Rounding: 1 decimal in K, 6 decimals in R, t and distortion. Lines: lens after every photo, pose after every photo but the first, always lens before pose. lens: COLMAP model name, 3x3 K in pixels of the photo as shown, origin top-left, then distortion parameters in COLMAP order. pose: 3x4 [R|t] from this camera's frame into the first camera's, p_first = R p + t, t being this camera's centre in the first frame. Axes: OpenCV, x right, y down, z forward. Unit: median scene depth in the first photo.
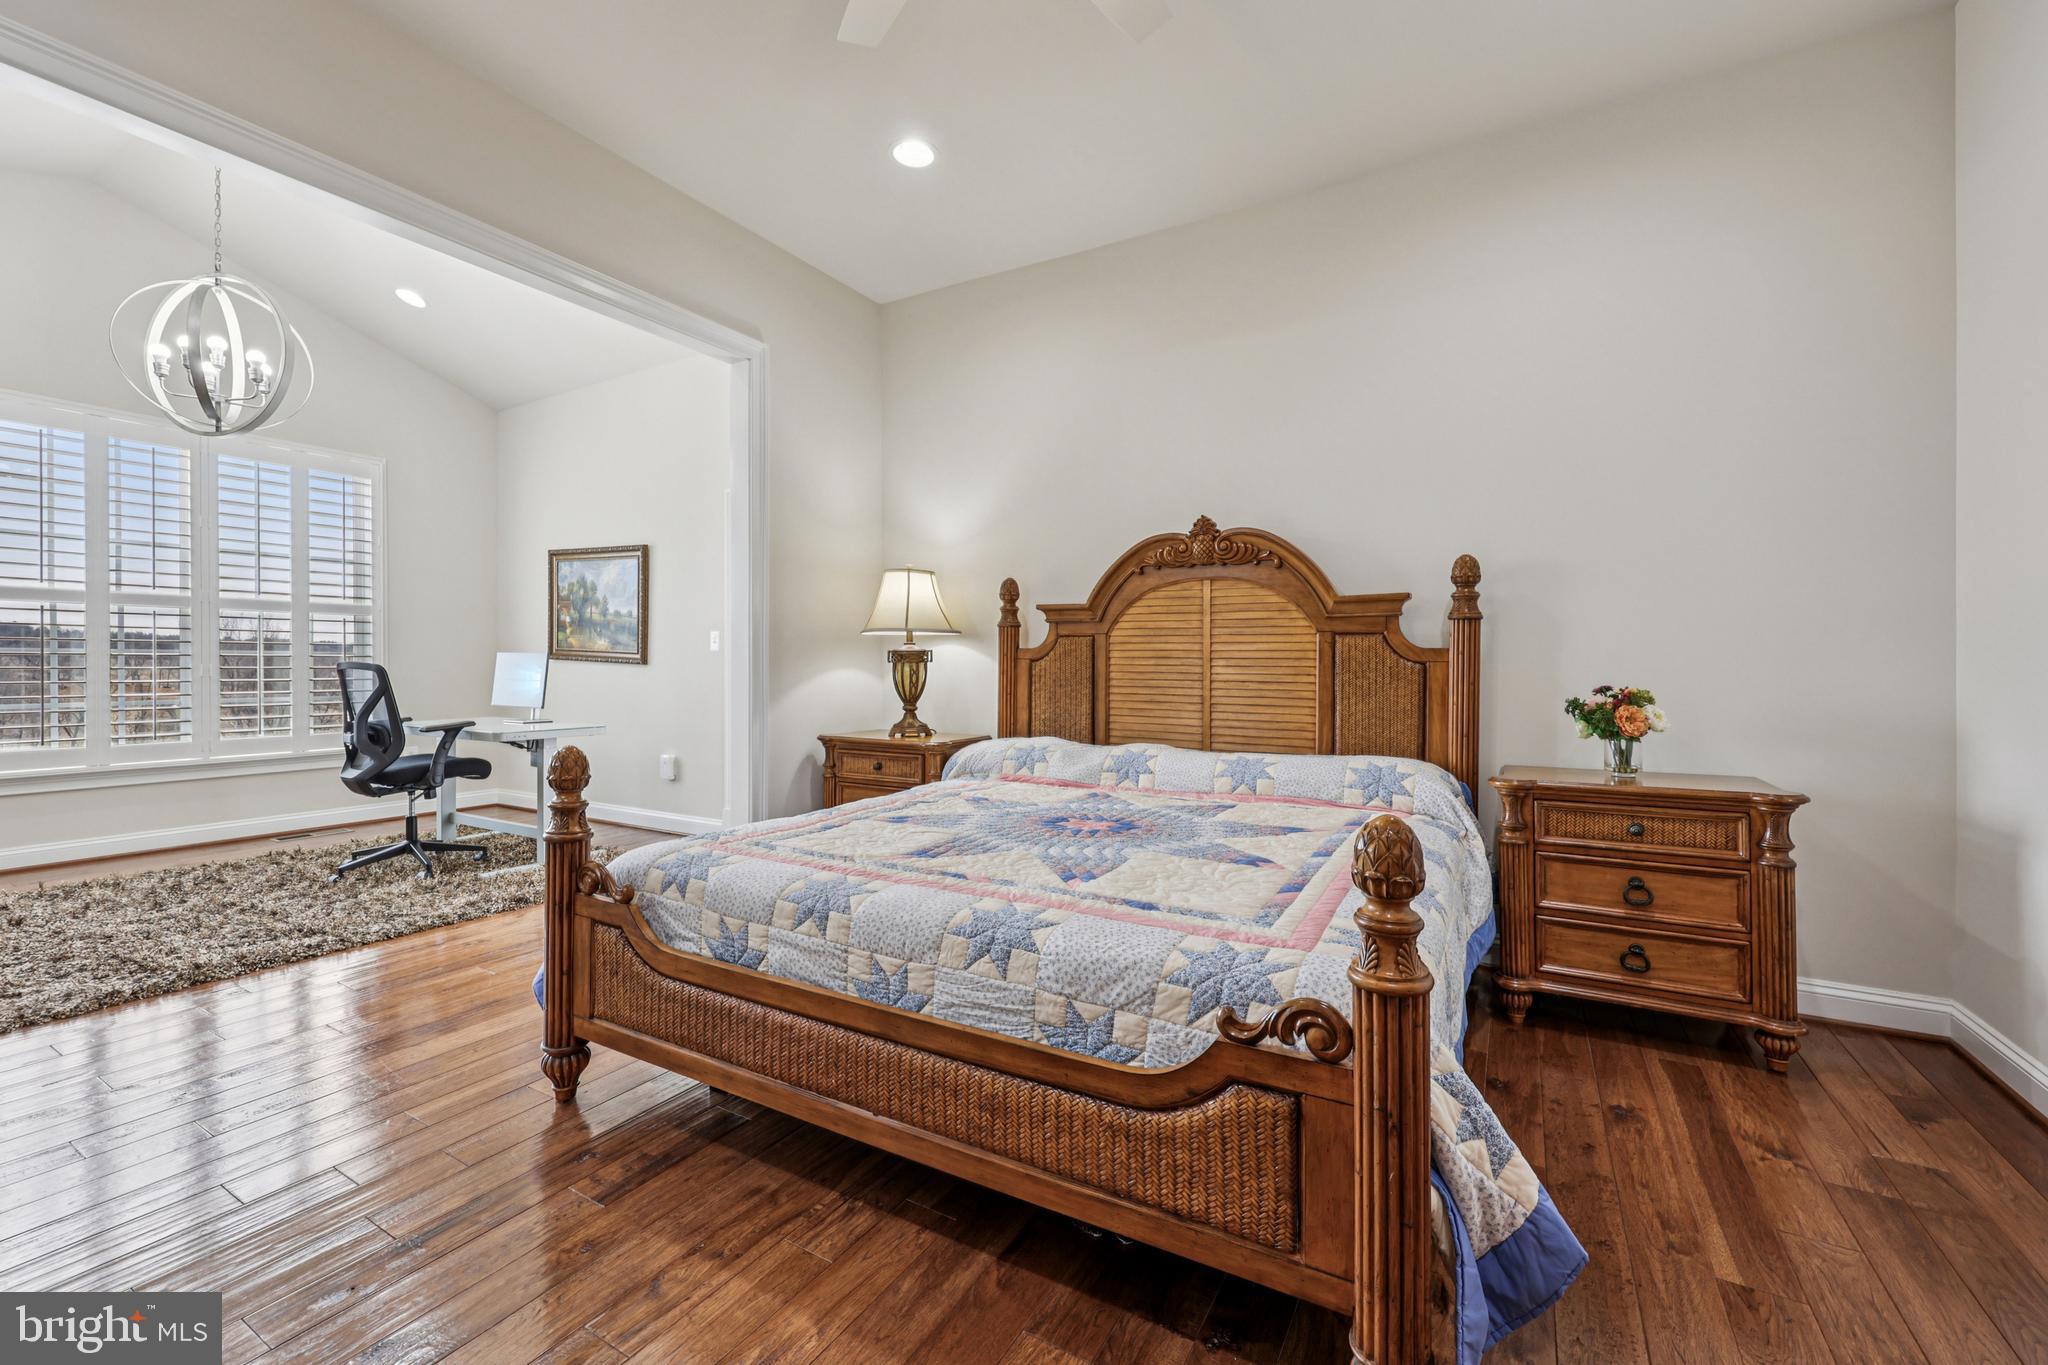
lens RADIAL K [[828.9, 0, 1030.8], [0, 828.9, 669.7], [0, 0, 1]] dist [-0.000003, 0.000280]
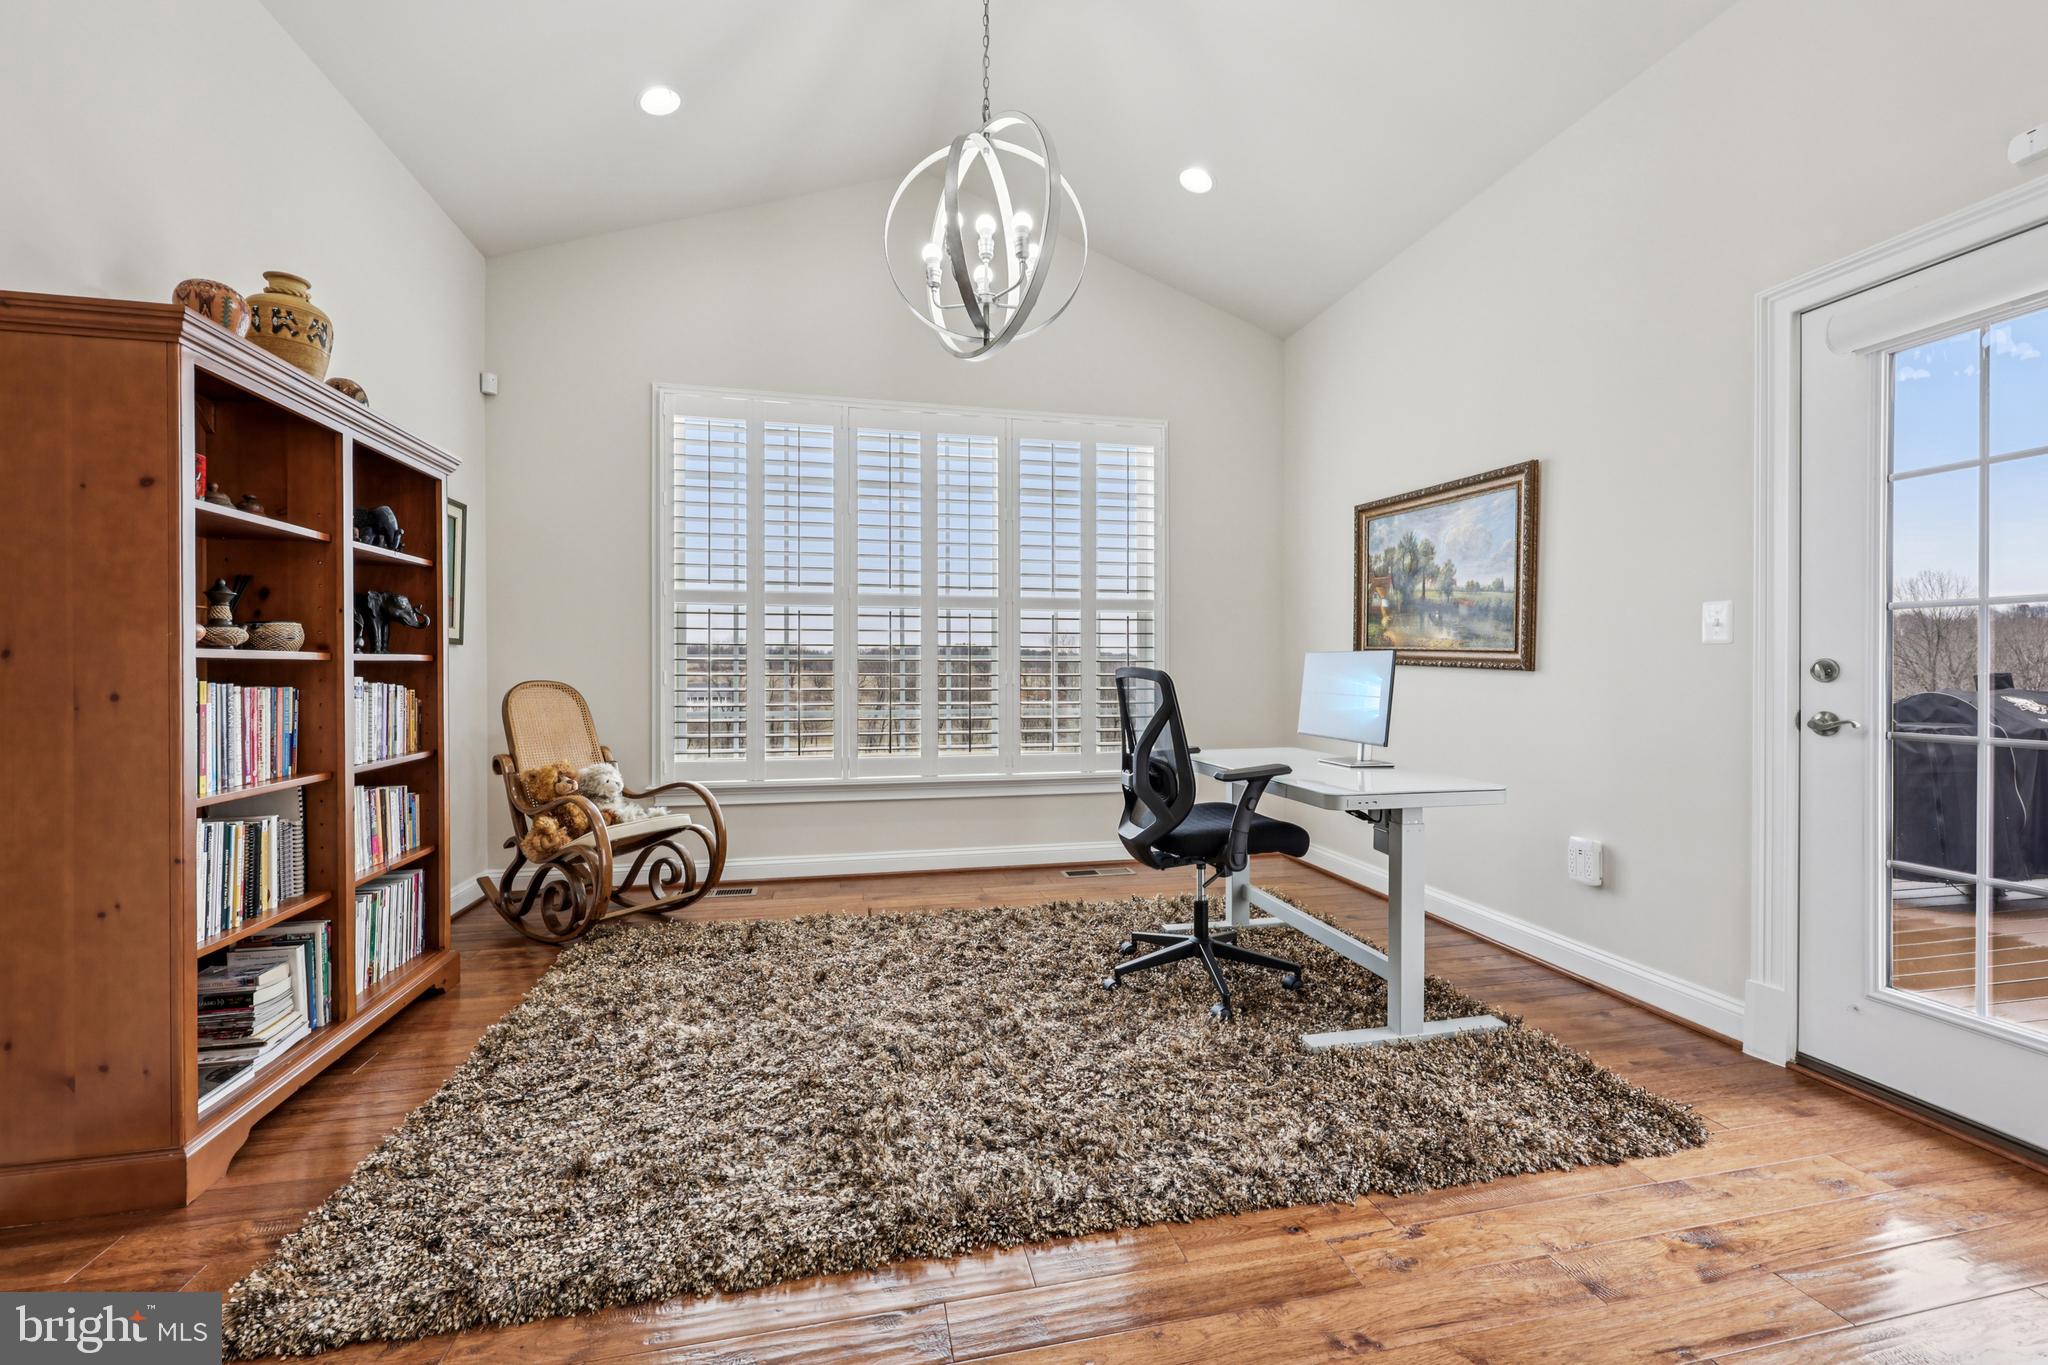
lens RADIAL K [[828.9, 0, 1030.8], [0, 828.9, 669.7], [0, 0, 1]] dist [-0.000003, 0.000280]
pose [[0.683714, -0.001690, -0.729748, -0.301761], [-0.003868, 0.999975, -0.005940, -0.002150], [0.729740, 0.006884, 0.683690, 0.377977]]
